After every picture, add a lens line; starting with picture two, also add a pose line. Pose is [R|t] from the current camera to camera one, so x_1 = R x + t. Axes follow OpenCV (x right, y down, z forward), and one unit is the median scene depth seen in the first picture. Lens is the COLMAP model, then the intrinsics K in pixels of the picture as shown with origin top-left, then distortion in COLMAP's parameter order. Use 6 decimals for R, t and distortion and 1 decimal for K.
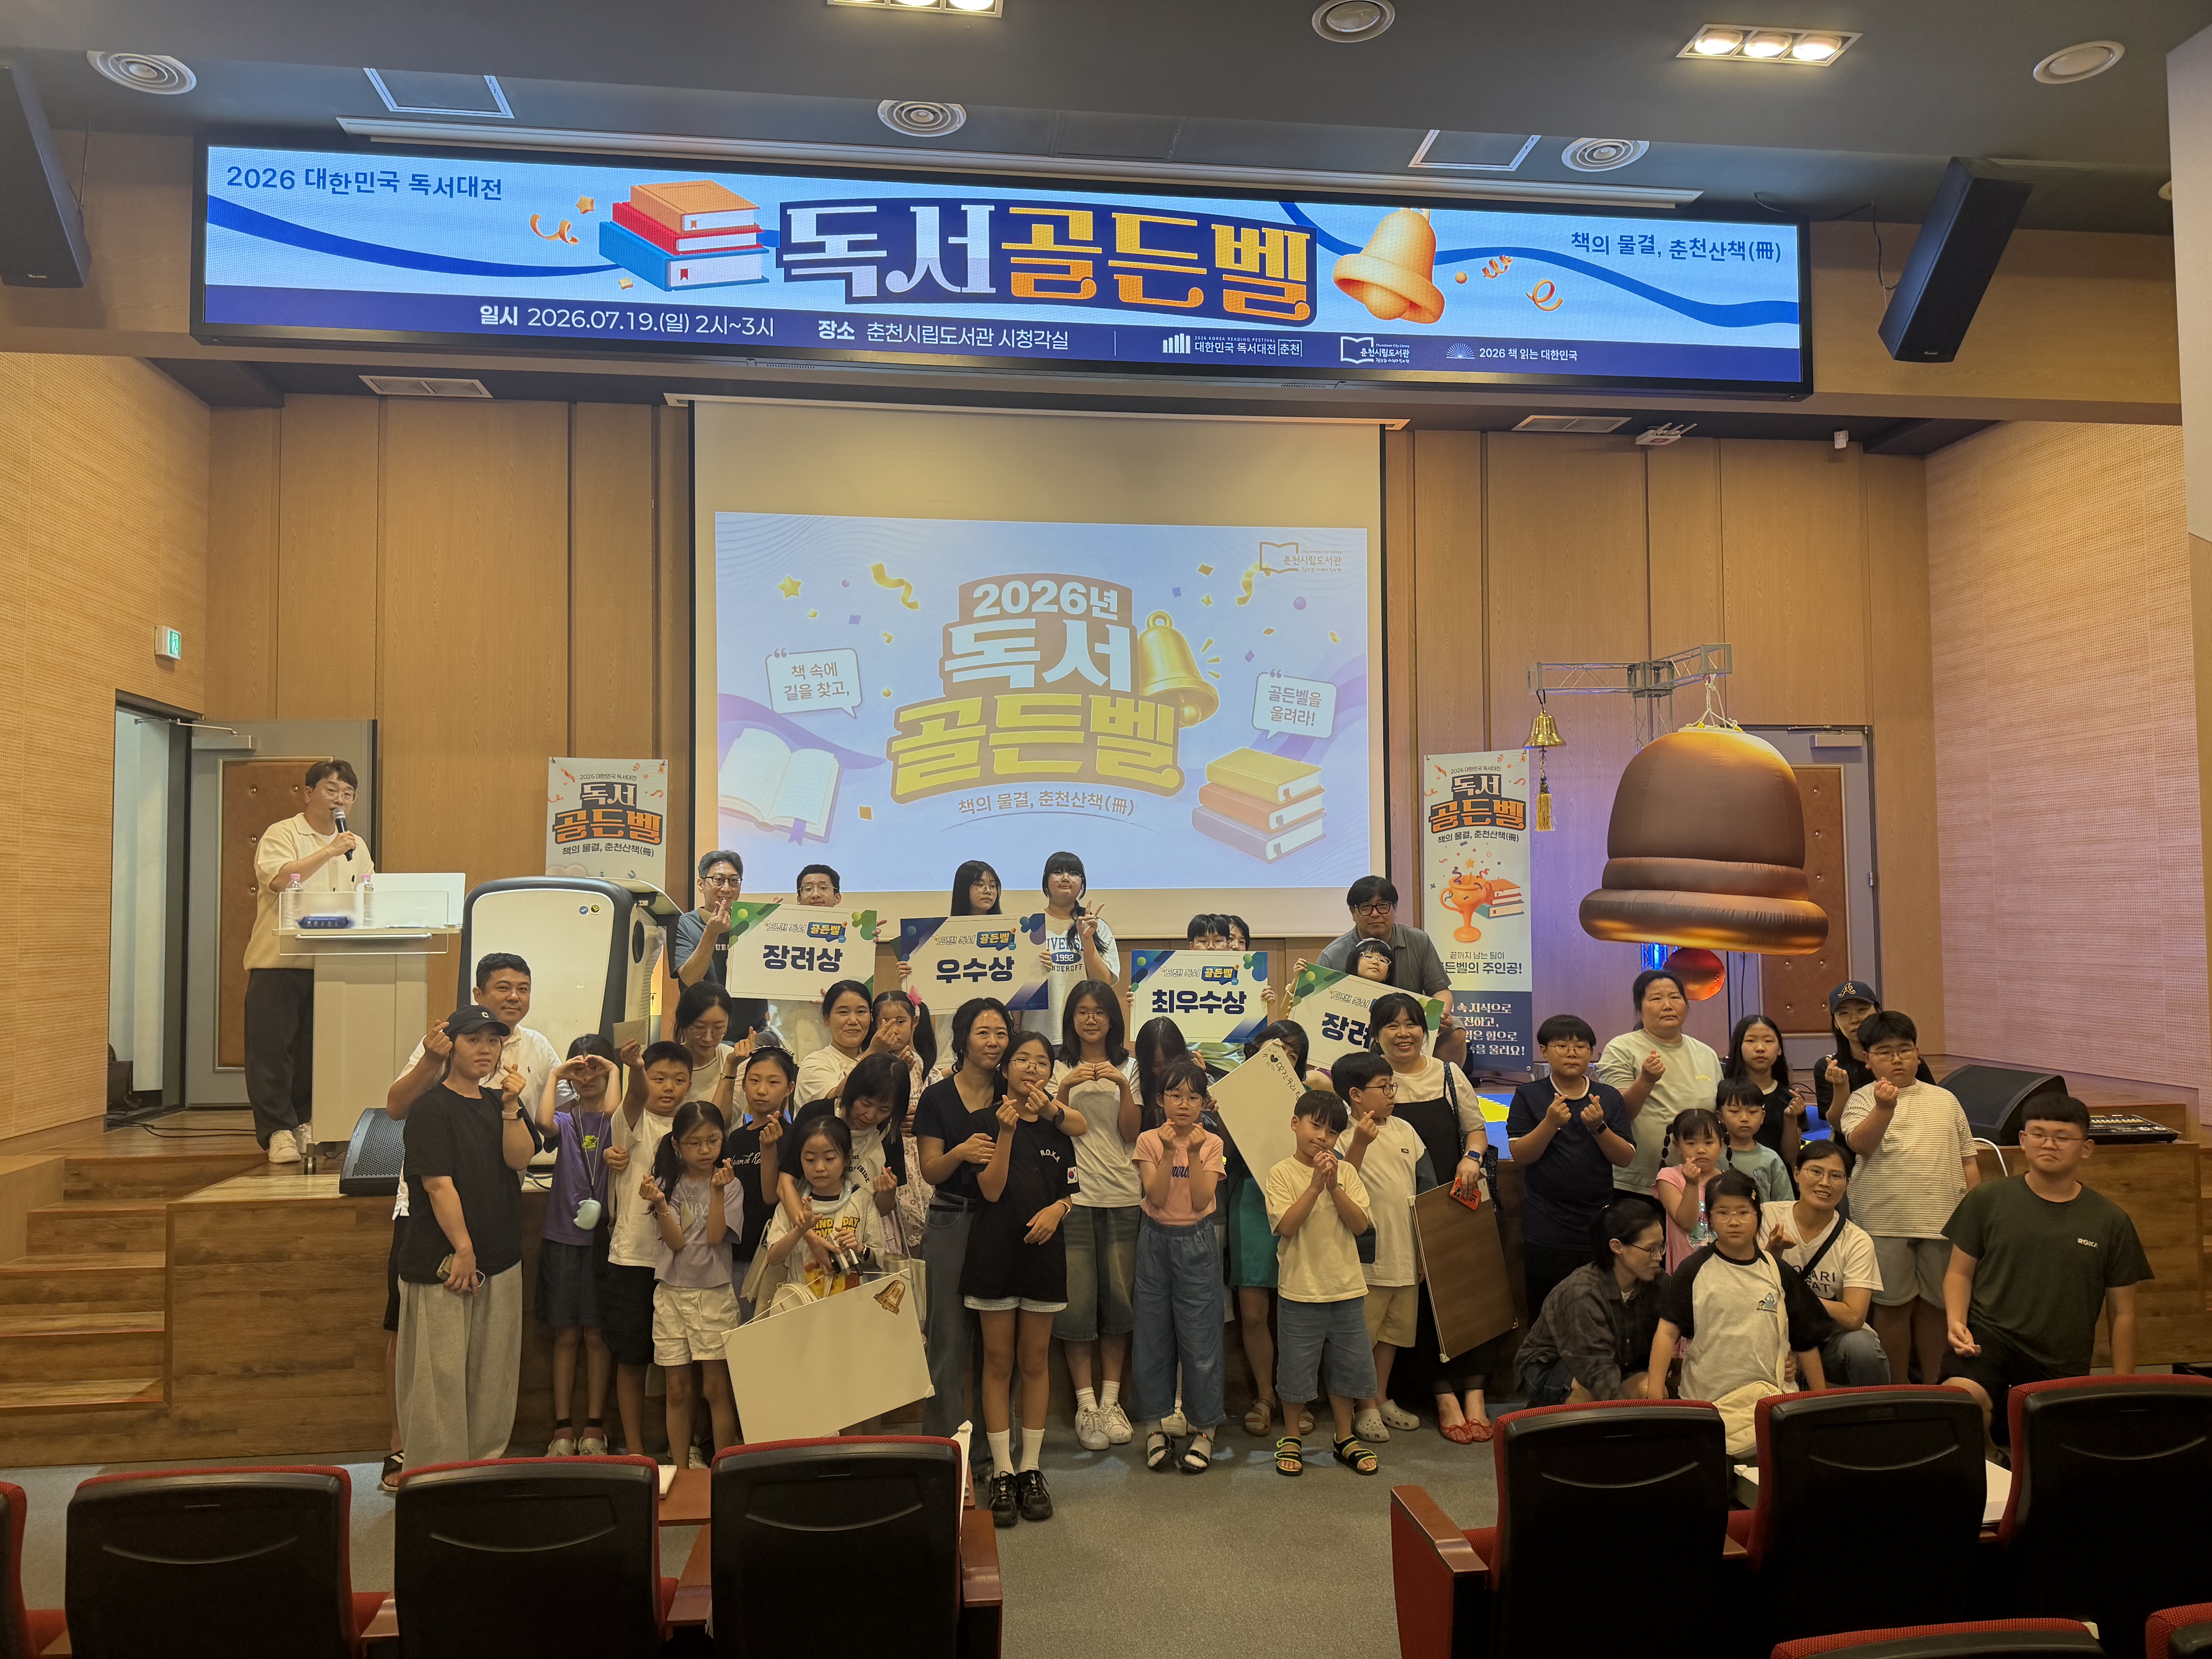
lens RADIAL K [[1581.2, 0, 1081.2], [0, 1581.2, 851.2], [0, 0, 1]] dist [0.036814, -0.054915]
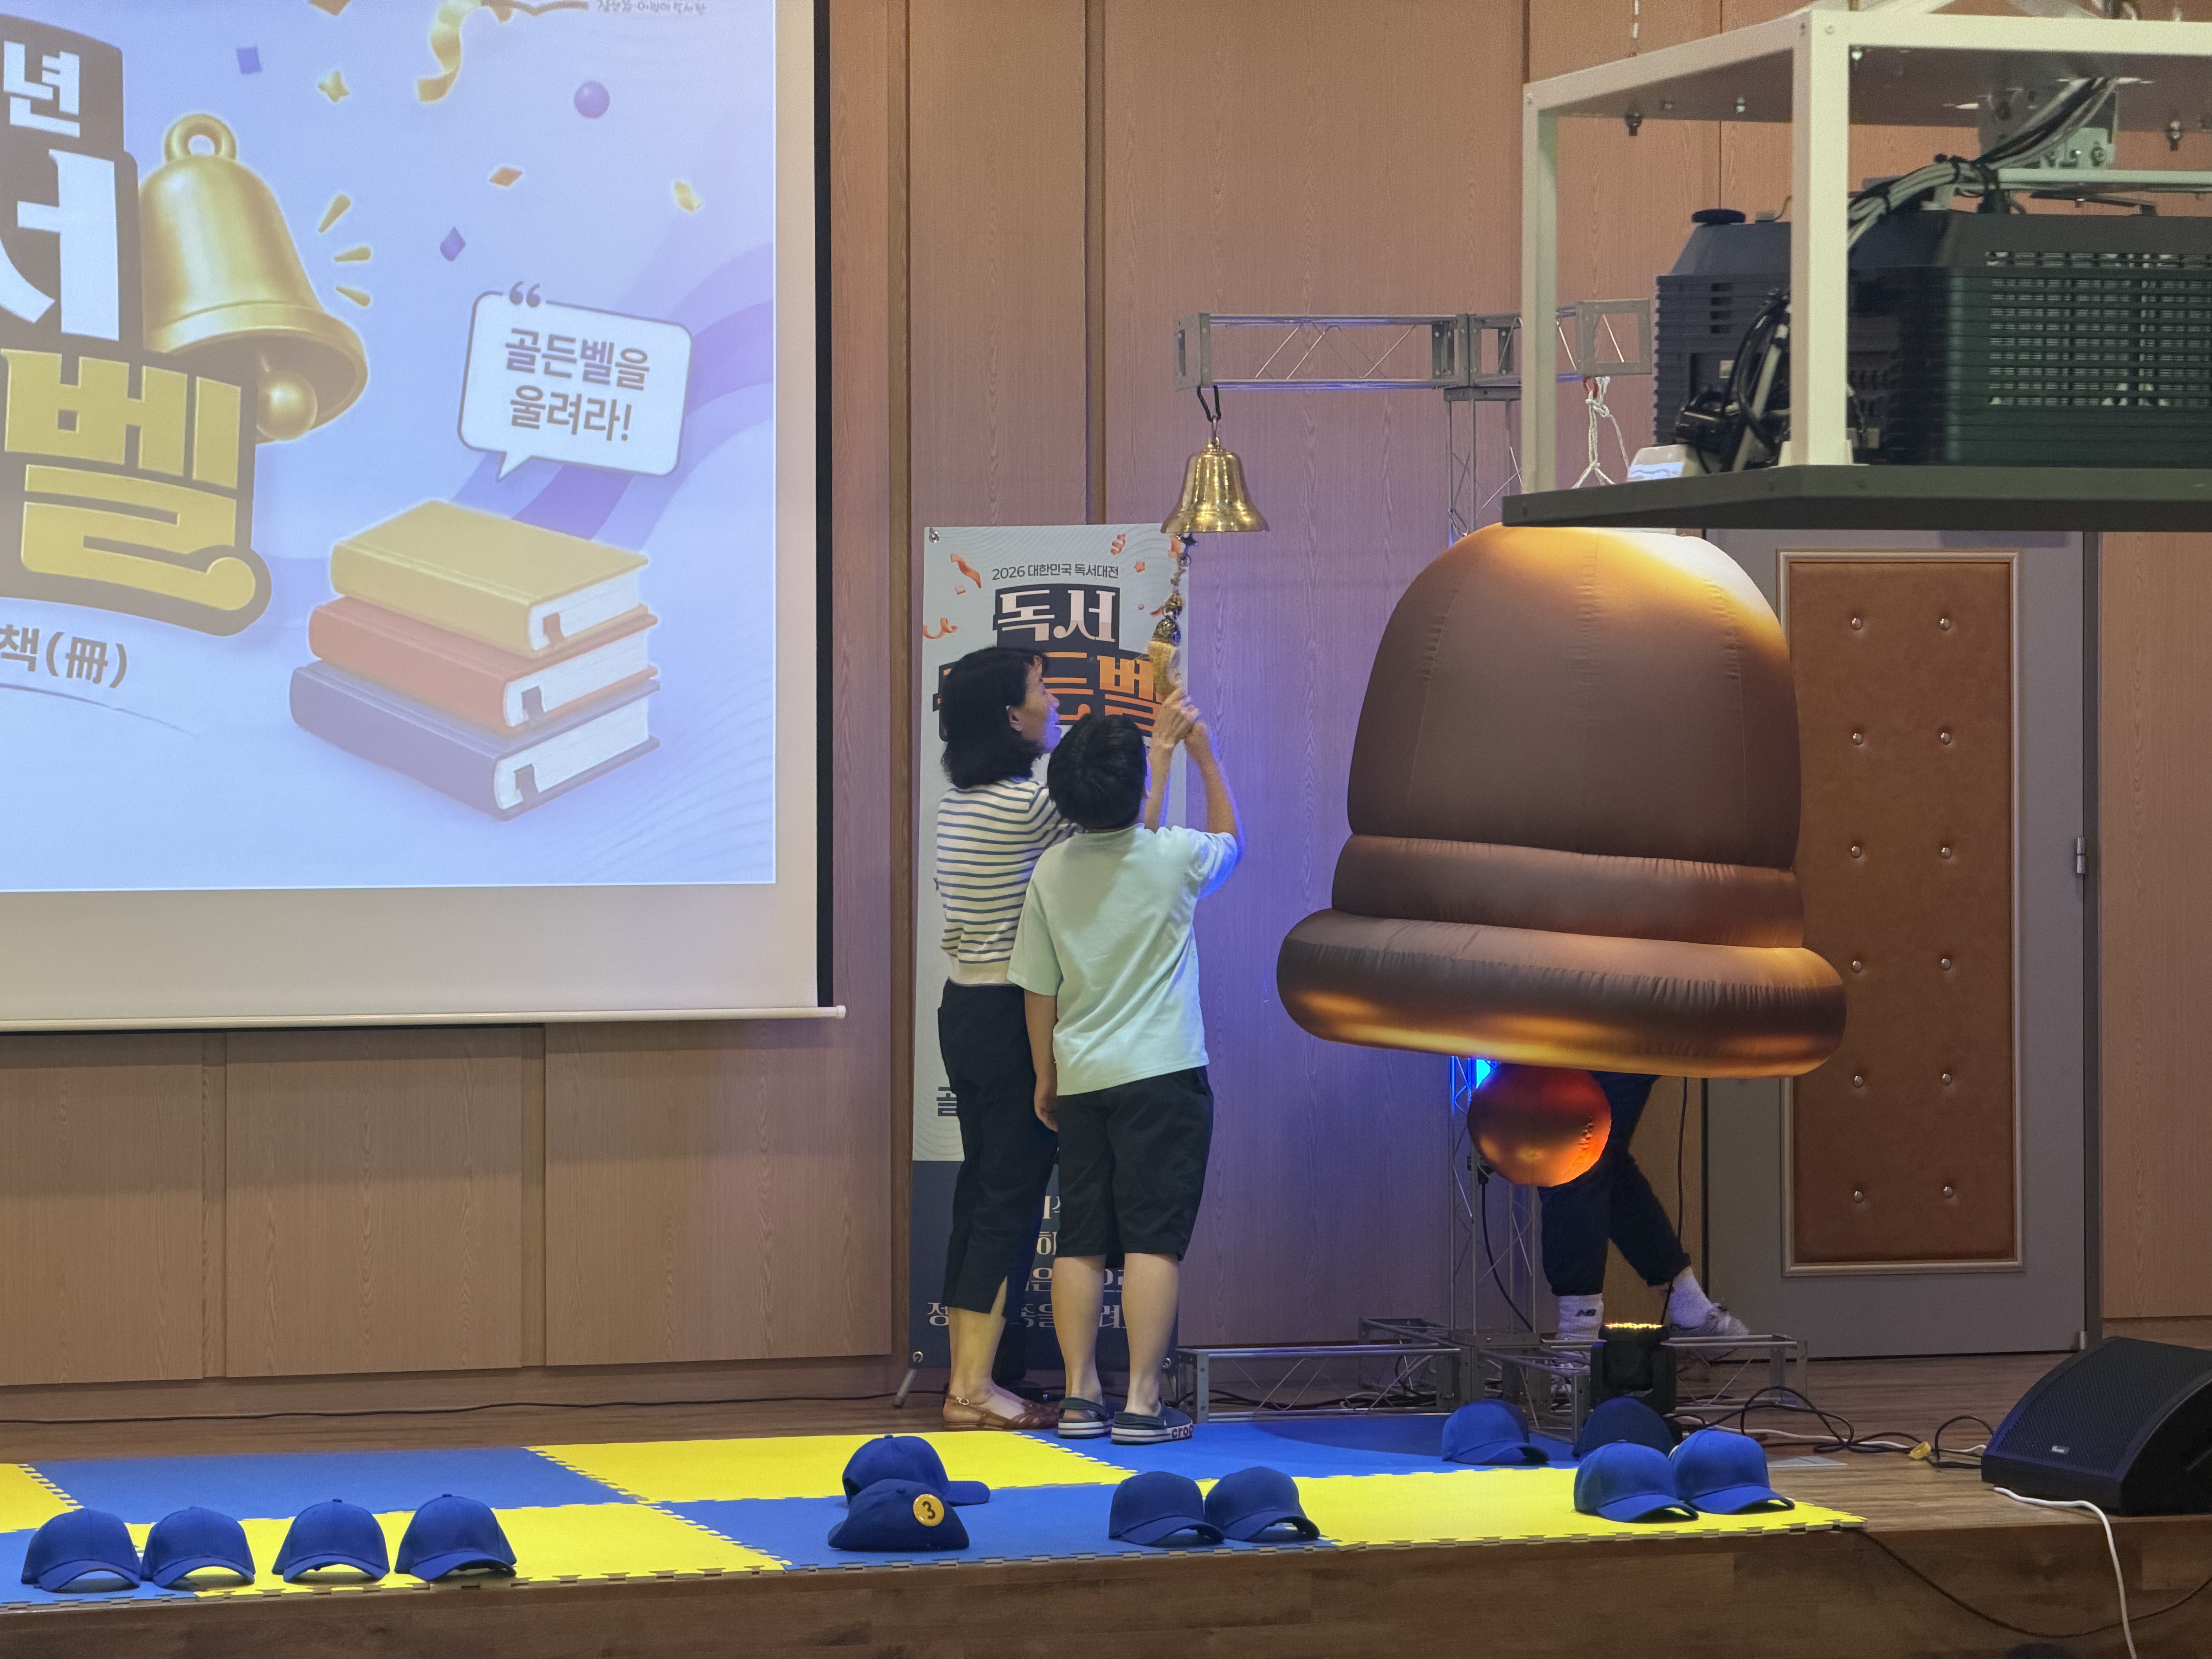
lens RADIAL K [[6701.3, 0, 1117.1], [0, 6701.3, 823.7], [0, 0, 1]] dist [0.224176, 0.000000]
pose [[0.980347, 0.003054, 0.197259, -0.054546], [-0.012499, 0.998833, 0.046653, -0.074204], [-0.196886, -0.048202, 0.979241, -0.621448]]
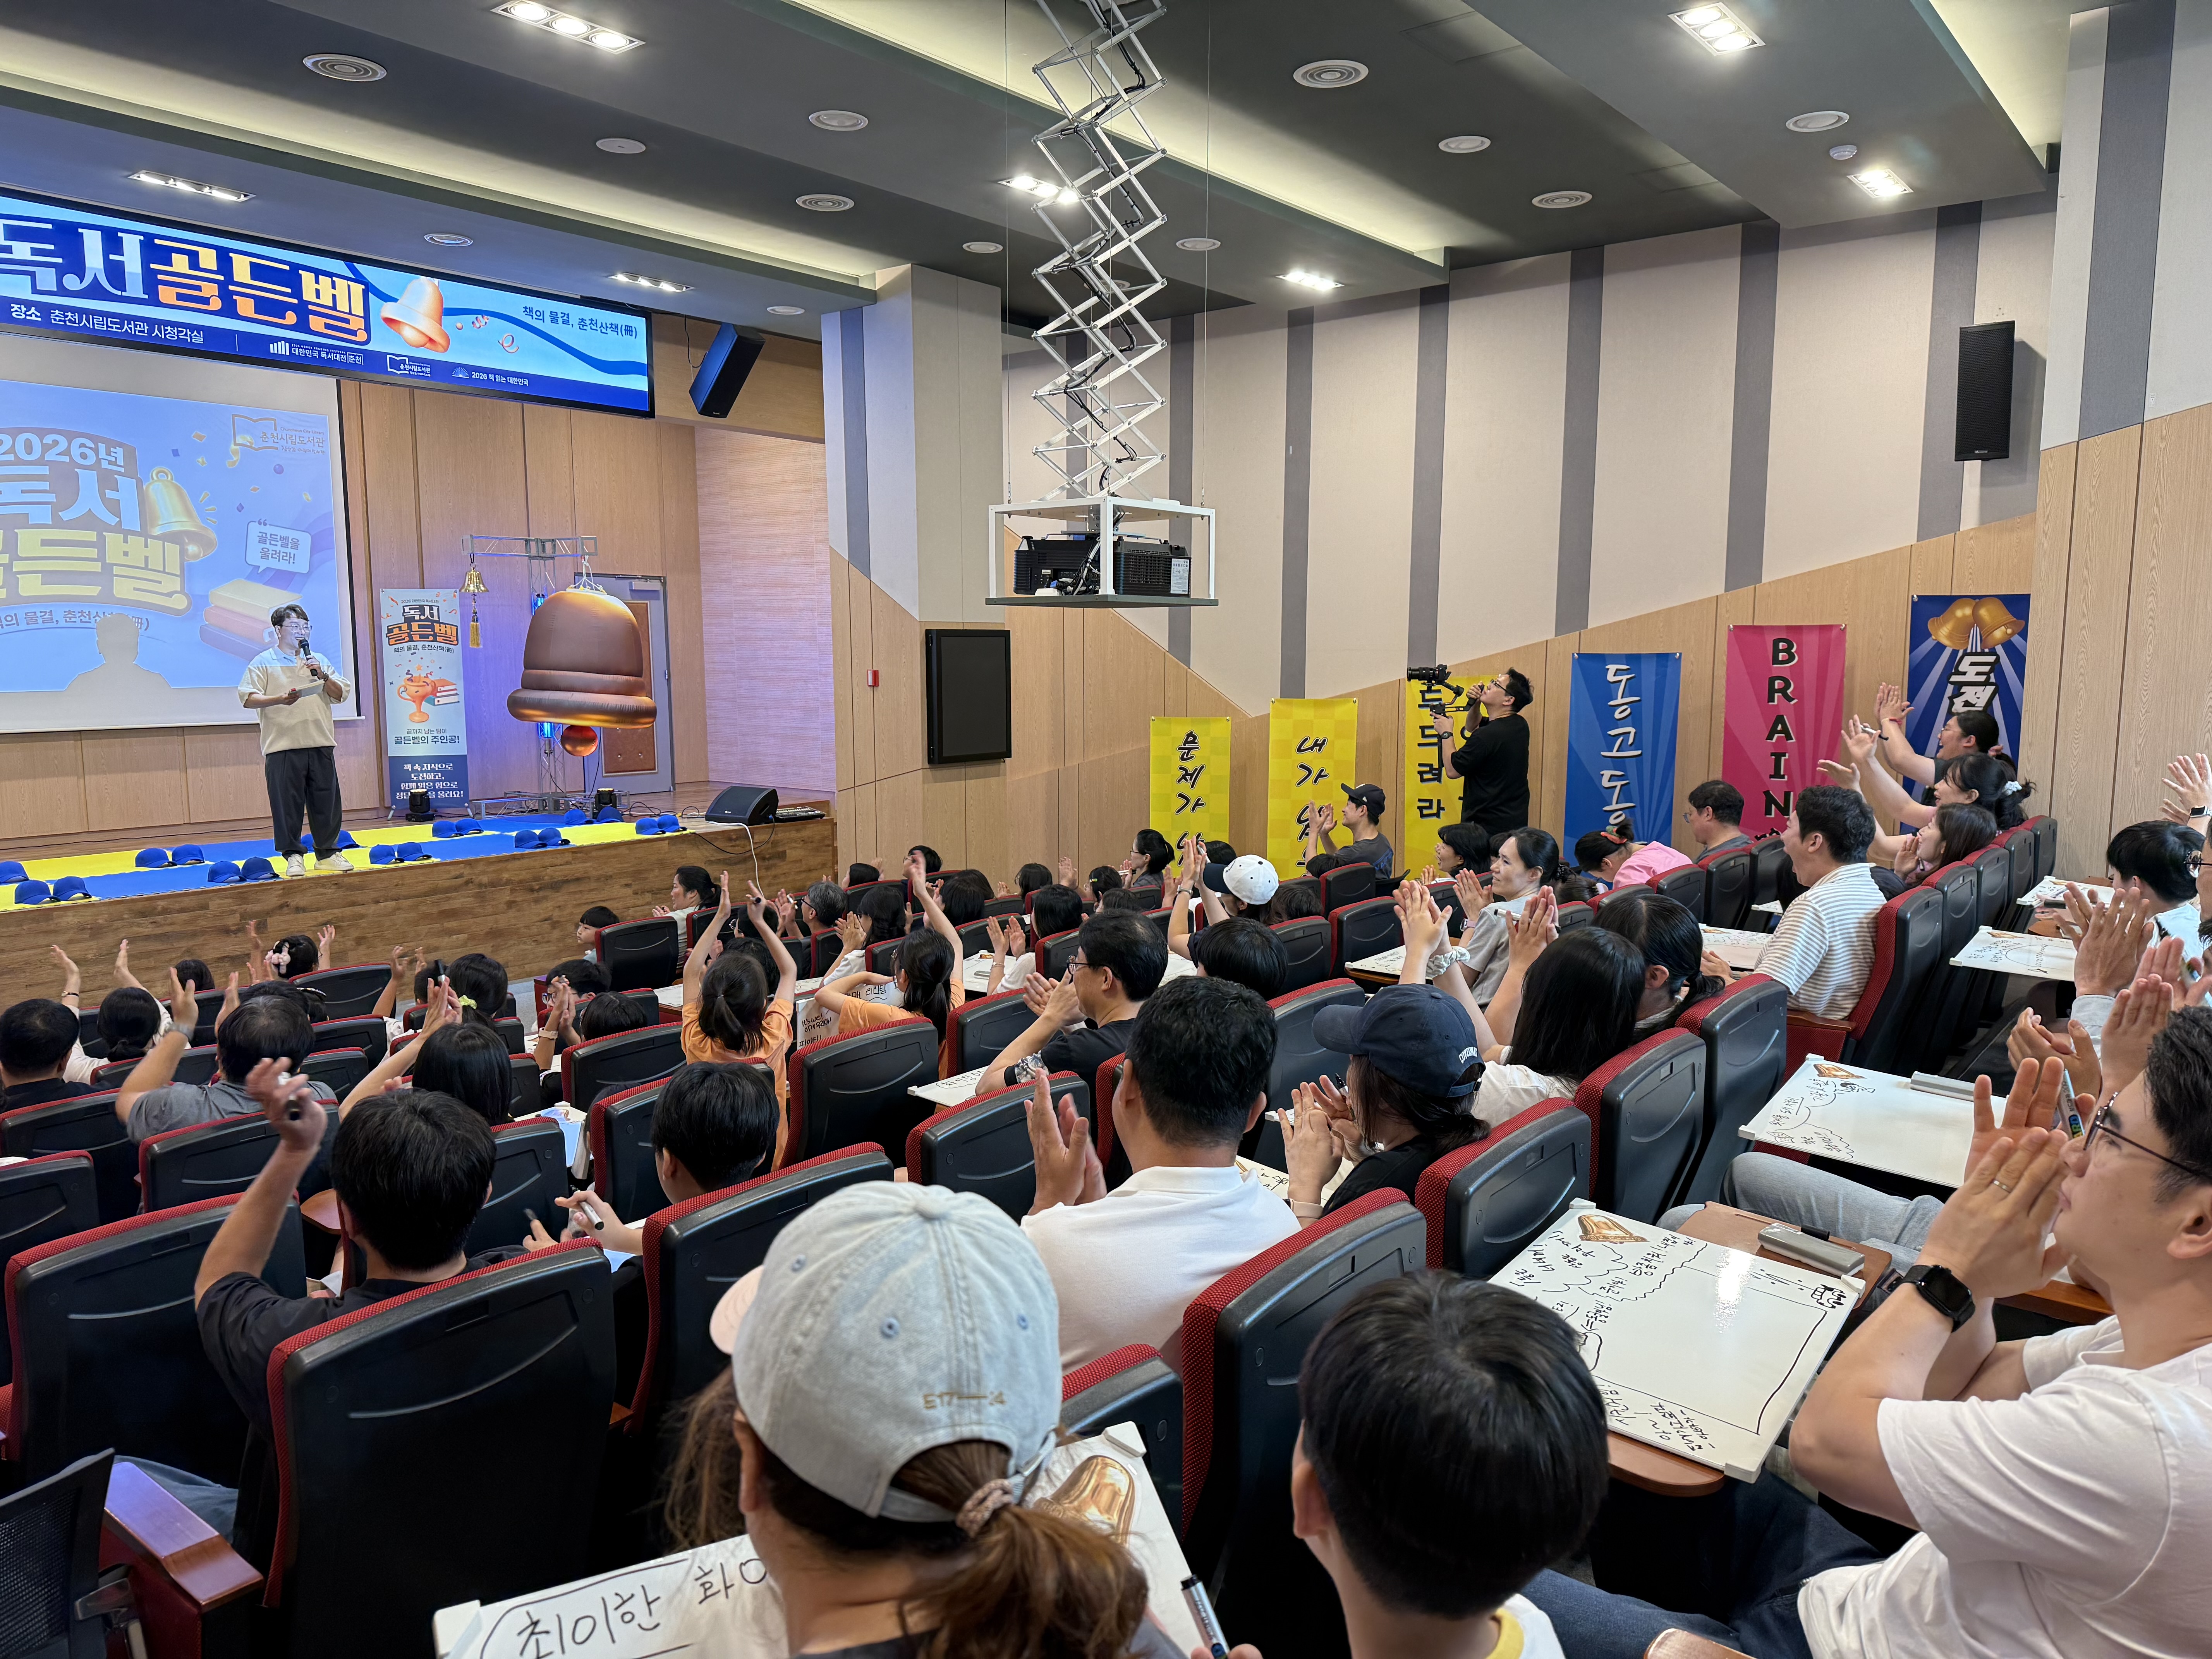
lens RADIAL K [[1564.7, 0, 1100.0], [0, 1564.7, 843.9], [0, 0, 1]] dist [0.009710, -0.009320]
pose [[0.718684, -0.080473, 0.690665, -0.345348], [-0.032455, 0.988316, 0.148925, -0.074154], [-0.694579, -0.129446, 0.707675, -0.520224]]
